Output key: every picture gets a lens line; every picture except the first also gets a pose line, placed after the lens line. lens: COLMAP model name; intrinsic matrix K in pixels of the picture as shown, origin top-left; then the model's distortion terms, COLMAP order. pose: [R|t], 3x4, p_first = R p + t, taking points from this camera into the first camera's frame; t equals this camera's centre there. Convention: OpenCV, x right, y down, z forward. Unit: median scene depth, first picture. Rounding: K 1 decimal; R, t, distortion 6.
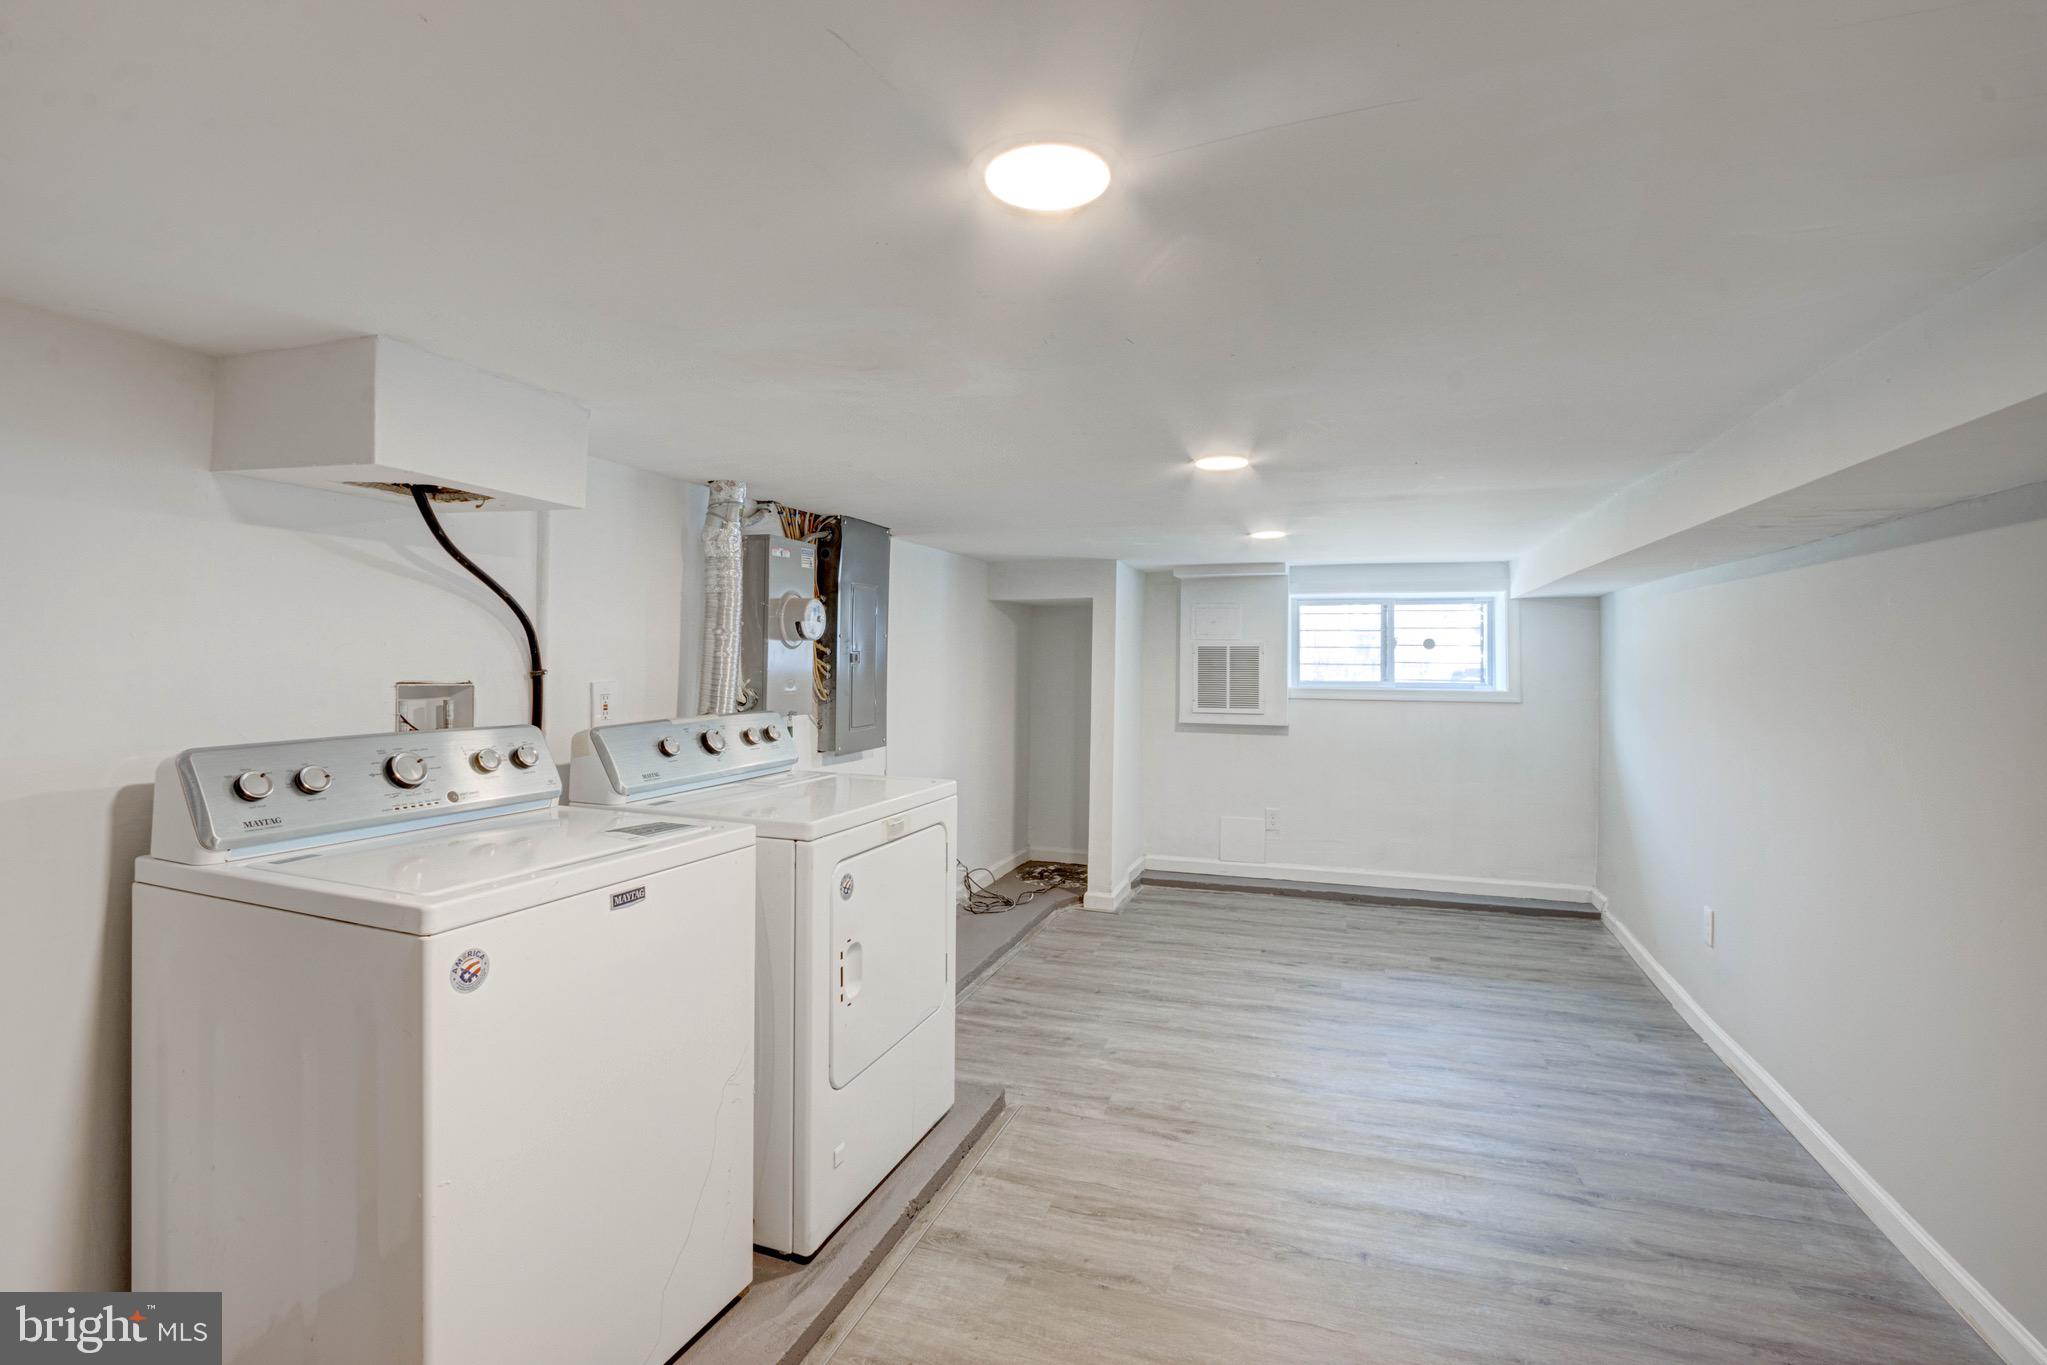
lens RADIAL K [[949.1, 0, 1011.3], [0, 949.1, 655.5], [0, 0, 1]] dist [-0.022436, 0.005996]
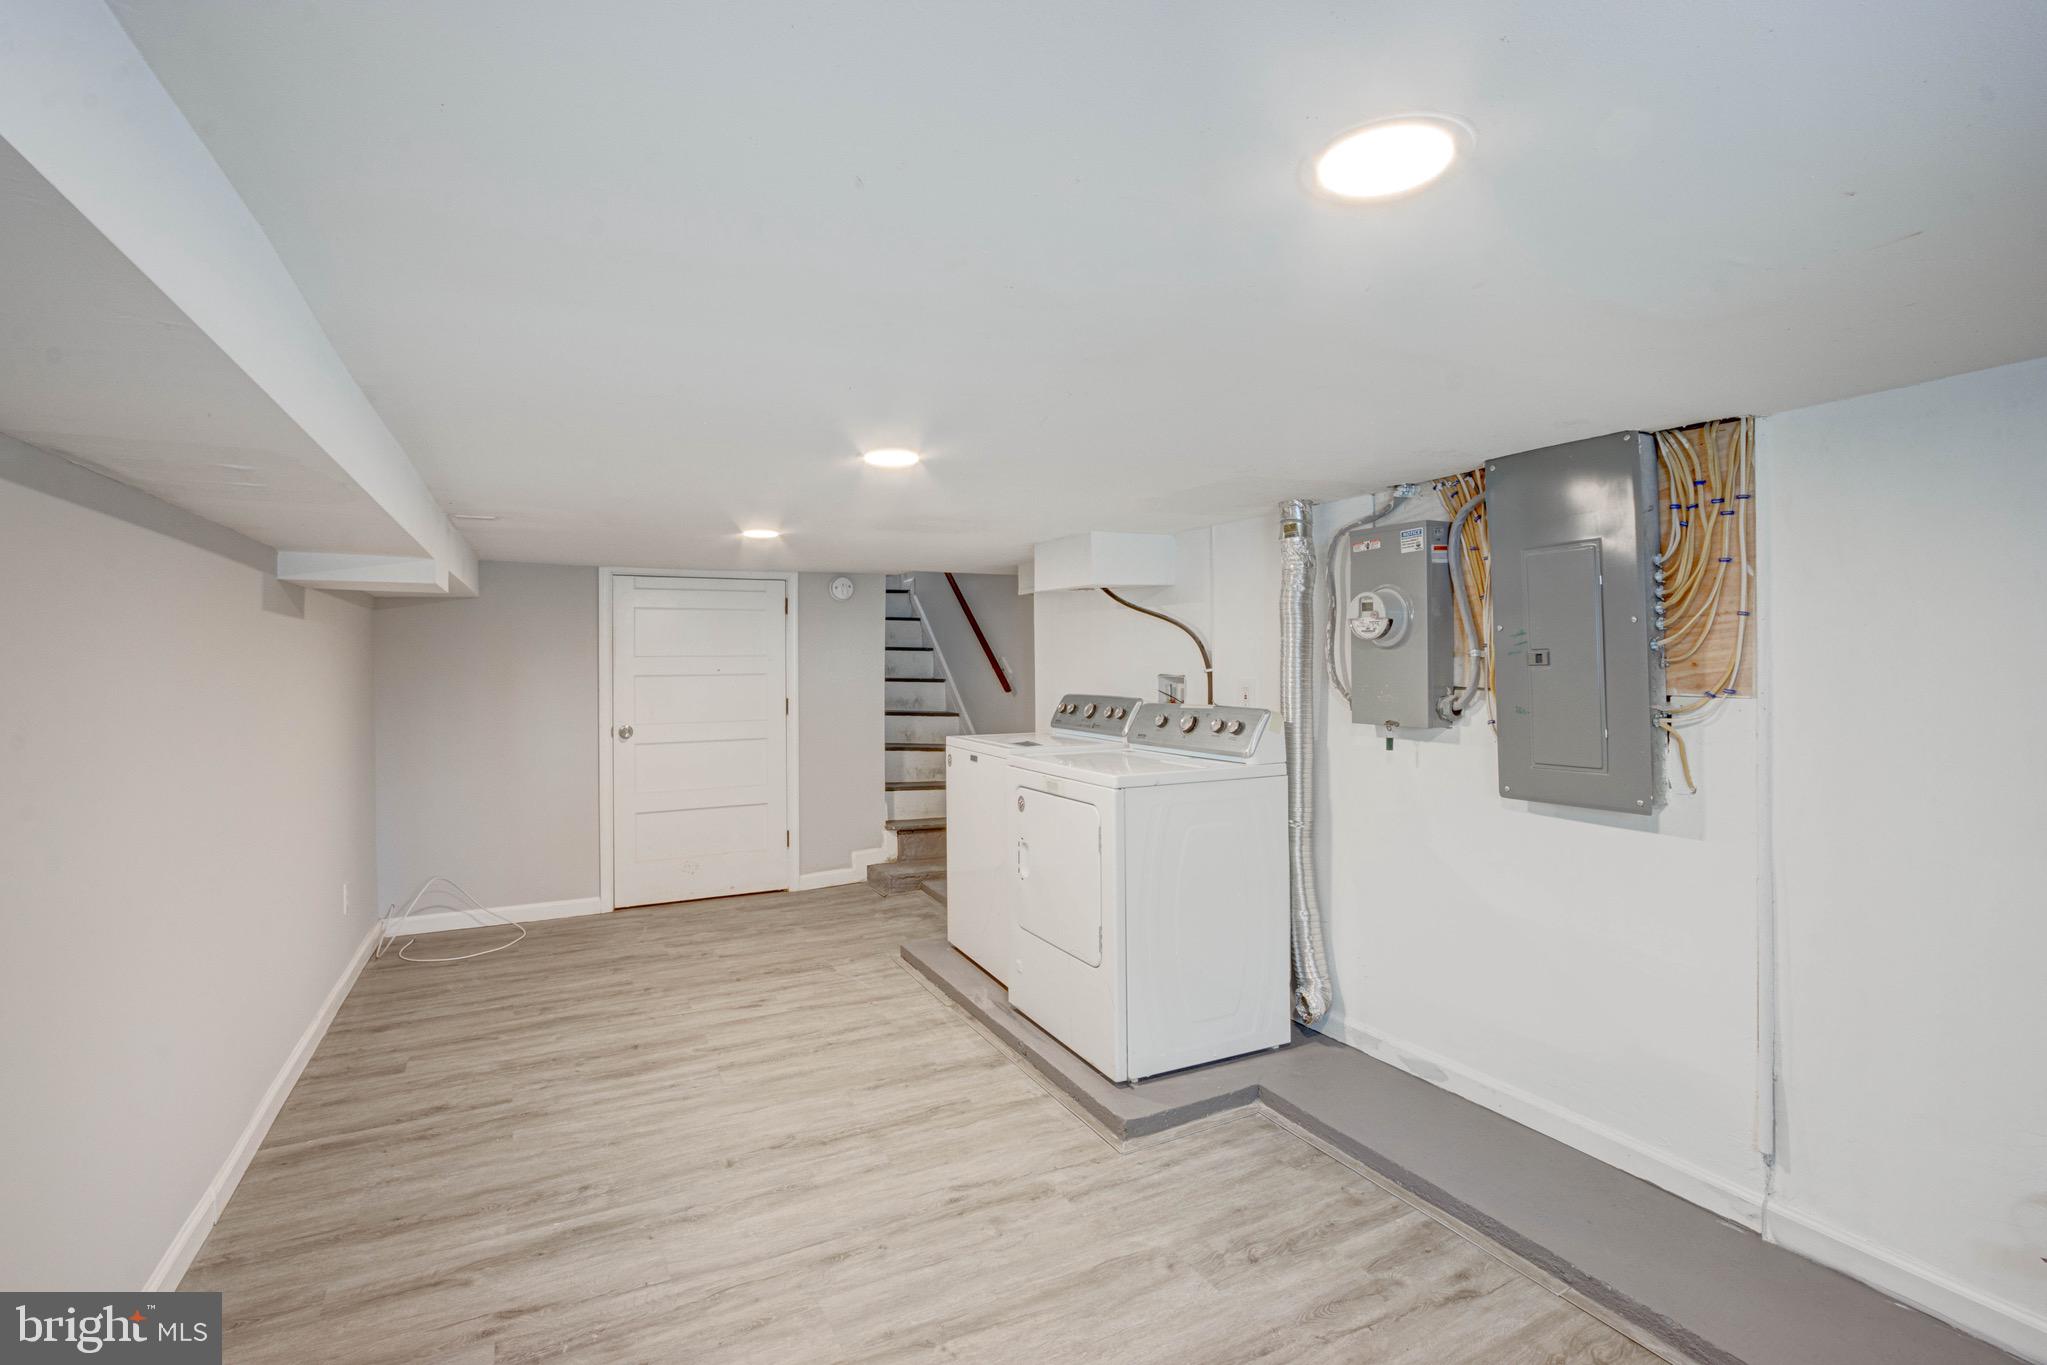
lens RADIAL K [[949.1, 0, 1011.3], [0, 949.1, 655.5], [0, 0, 1]] dist [-0.022436, 0.005996]
pose [[-0.694268, -0.007416, -0.719678, 0.886725], [0.003181, 0.999906, -0.013372, 0.012216], [0.719709, -0.011574, -0.694179, 1.871538]]
